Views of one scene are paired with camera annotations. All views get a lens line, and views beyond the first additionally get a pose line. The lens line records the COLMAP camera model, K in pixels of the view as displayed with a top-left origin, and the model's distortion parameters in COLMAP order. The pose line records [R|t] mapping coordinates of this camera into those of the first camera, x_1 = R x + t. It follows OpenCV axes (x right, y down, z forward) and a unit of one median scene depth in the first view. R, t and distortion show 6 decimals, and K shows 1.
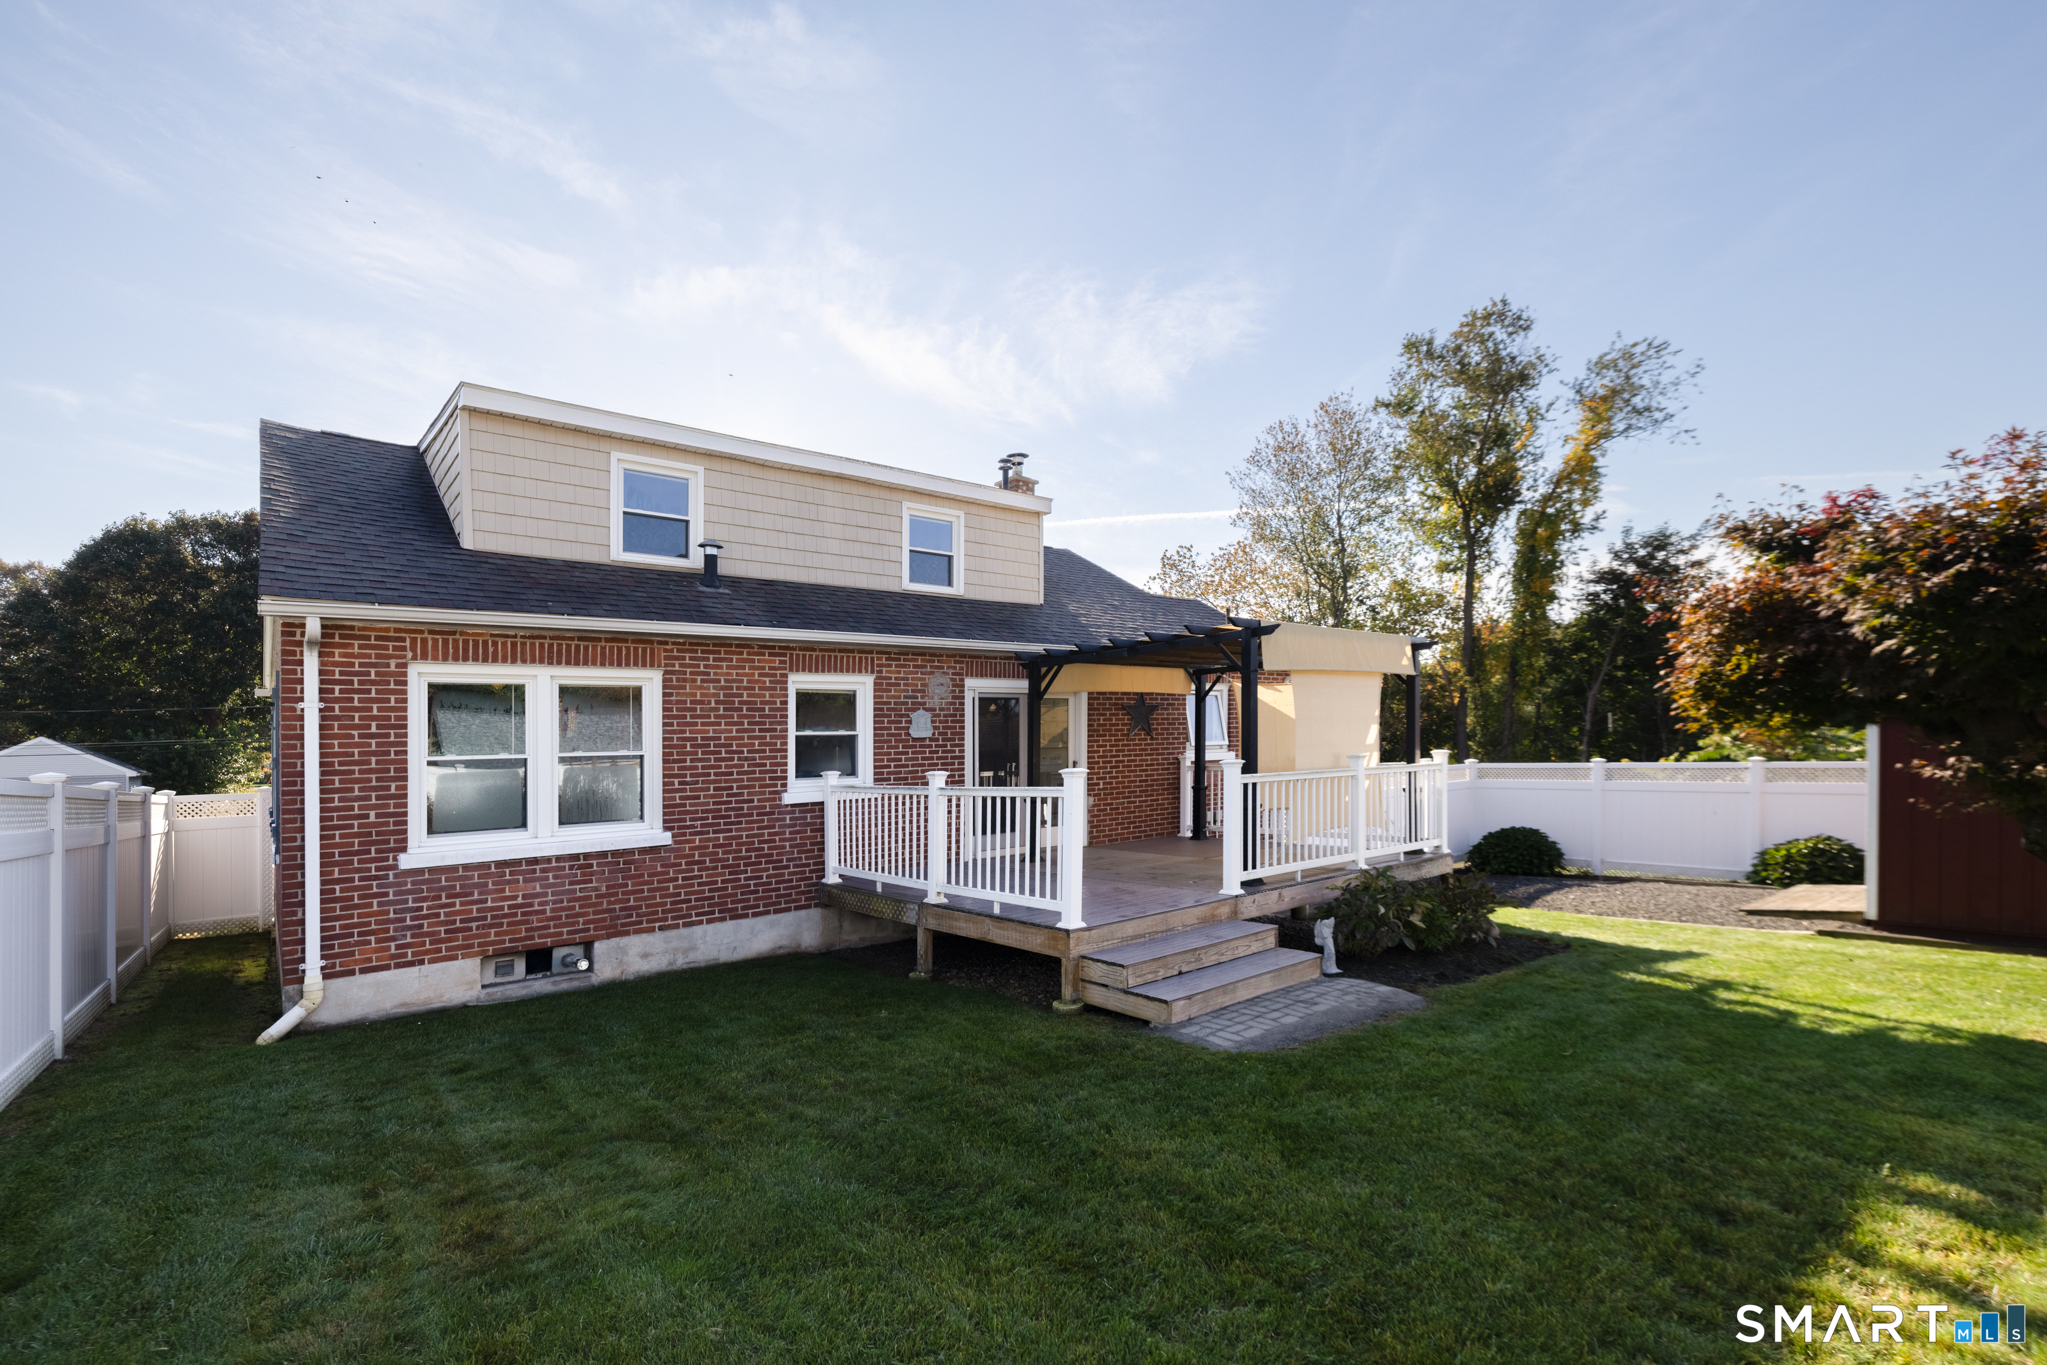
lens RADIAL K [[879.1, 0, 1023.5], [0, 879.1, 682.5], [0, 0, 1]] dist [-0.000221, -0.000026]
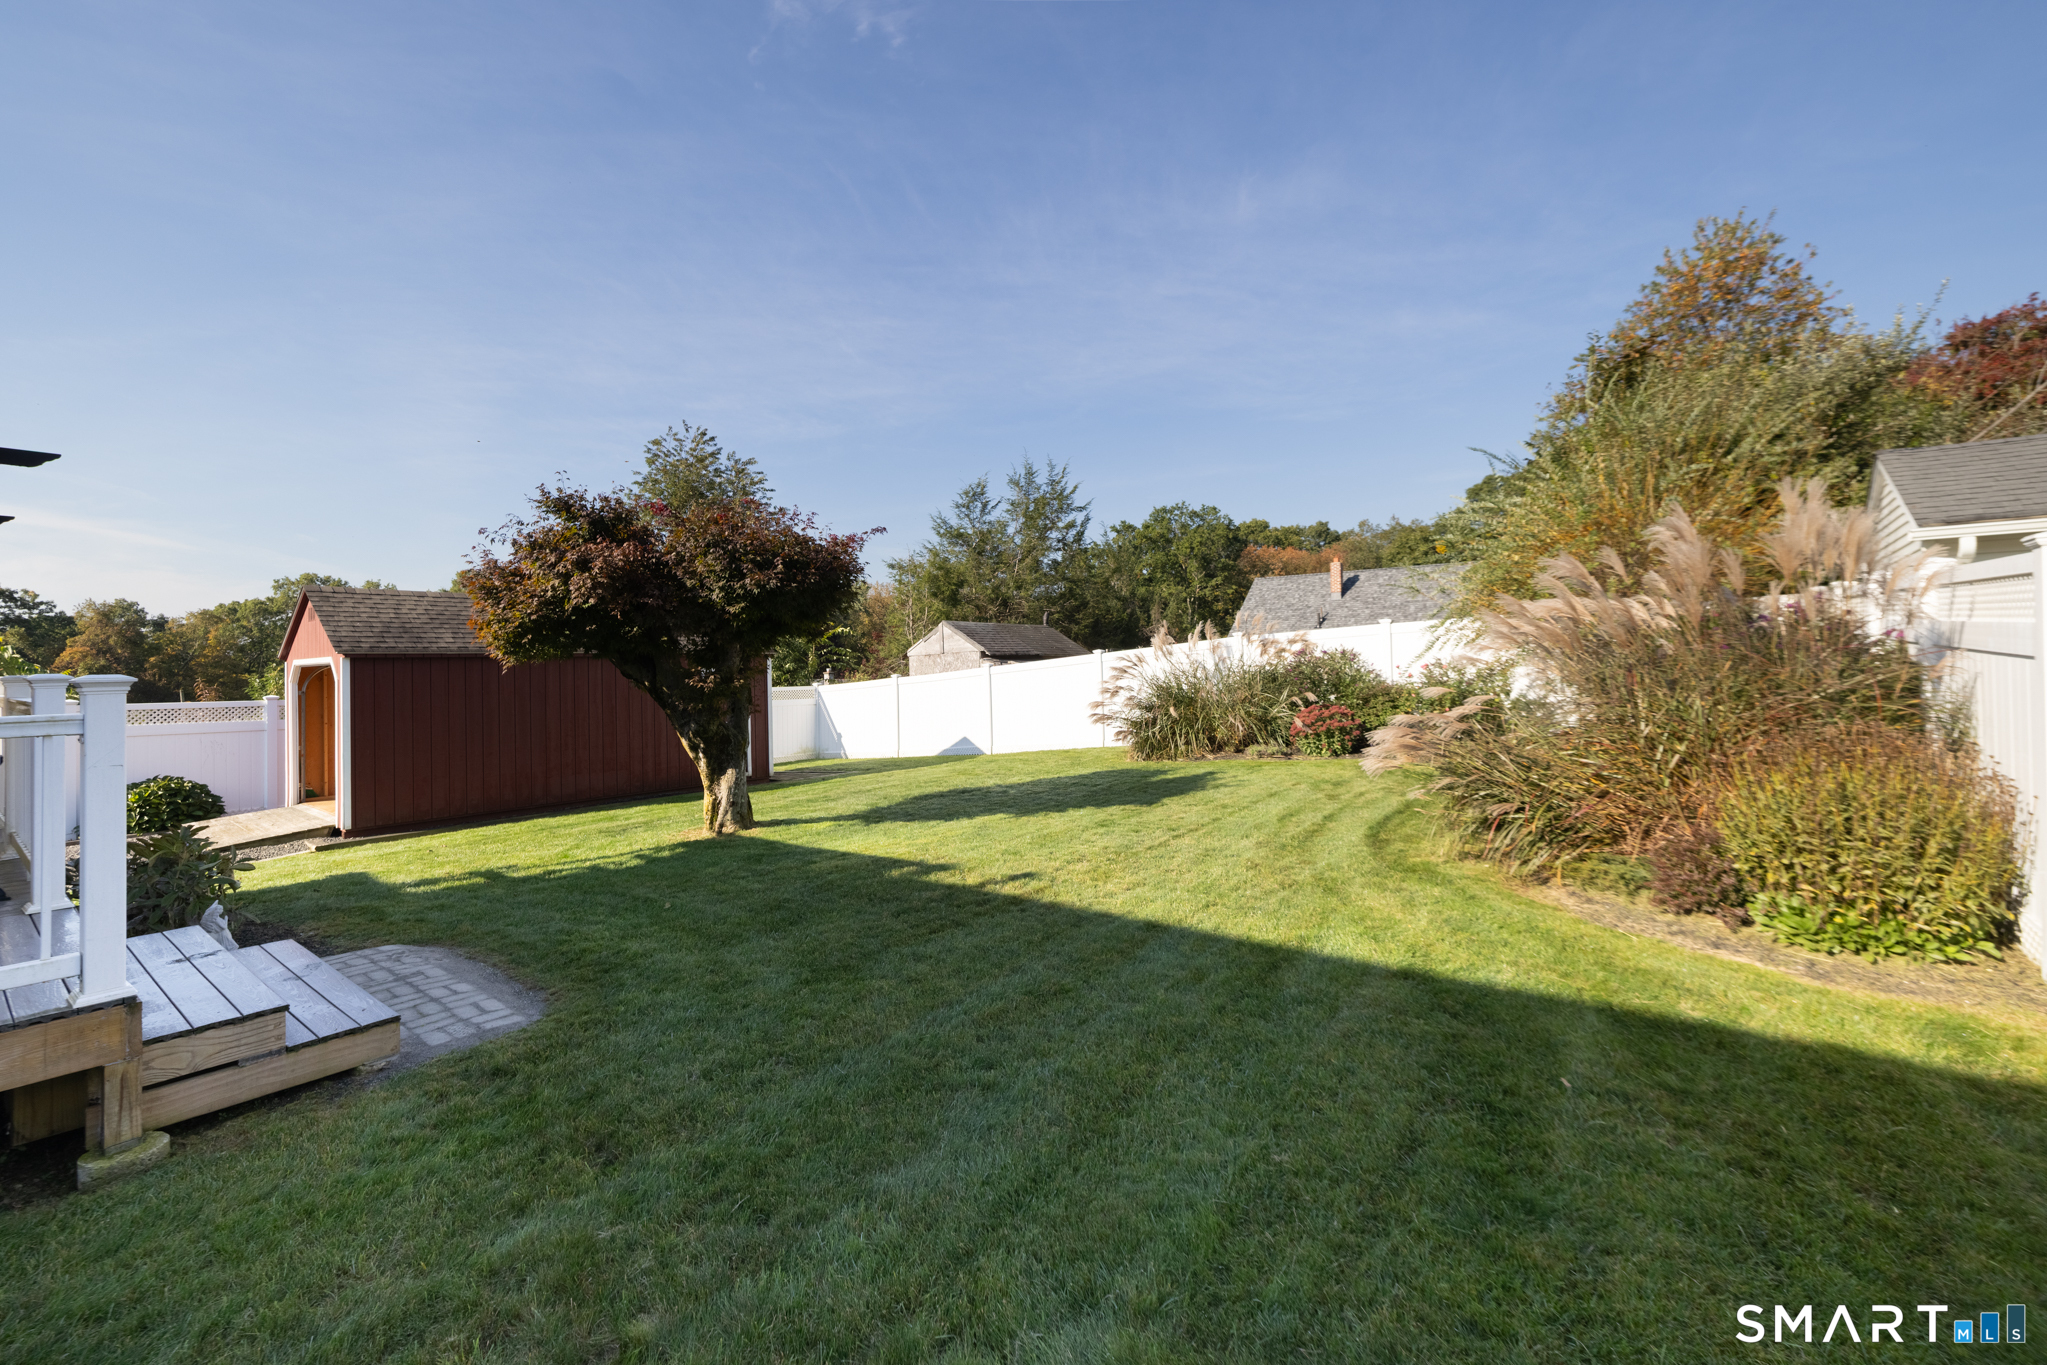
lens RADIAL K [[933.2, 0, 1023.5], [0, 933.2, 682.5], [0, 0, 1]] dist [-0.000573, -0.000164]
pose [[-0.209425, 0.005087, 0.977811, -0.519181], [-0.049950, 0.998625, -0.015893, 0.083449], [-0.976548, -0.052170, -0.208883, 0.586380]]
